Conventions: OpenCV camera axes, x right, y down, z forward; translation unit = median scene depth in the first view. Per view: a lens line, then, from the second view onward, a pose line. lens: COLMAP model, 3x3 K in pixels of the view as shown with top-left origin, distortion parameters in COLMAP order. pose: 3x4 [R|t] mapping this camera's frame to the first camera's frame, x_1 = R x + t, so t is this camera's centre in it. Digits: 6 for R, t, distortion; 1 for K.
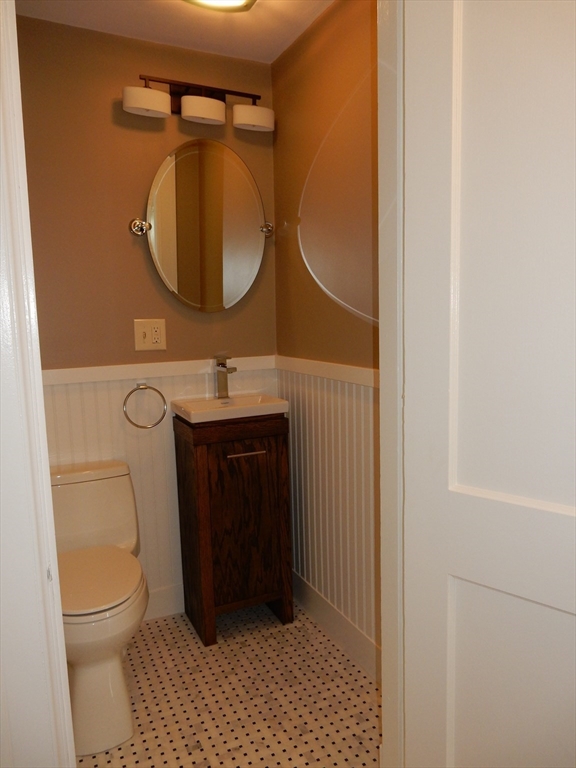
lens RADIAL K [[566.2, 0, 288.0], [0, 566.2, 384.0], [0, 0, 1]] dist [-0.005002, 0.005549]
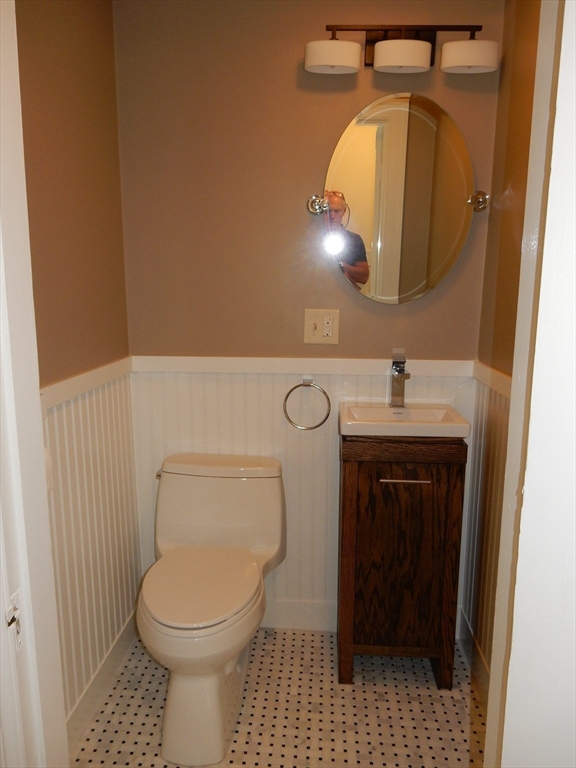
lens RADIAL K [[566.2, 0, 288.0], [0, 566.2, 384.0], [0, 0, 1]] dist [-0.005002, 0.005549]
pose [[0.868860, 0.119034, -0.480535, 0.154411], [-0.092580, 0.992607, 0.078484, -0.064061], [0.486325, -0.023704, 0.873456, 0.195838]]
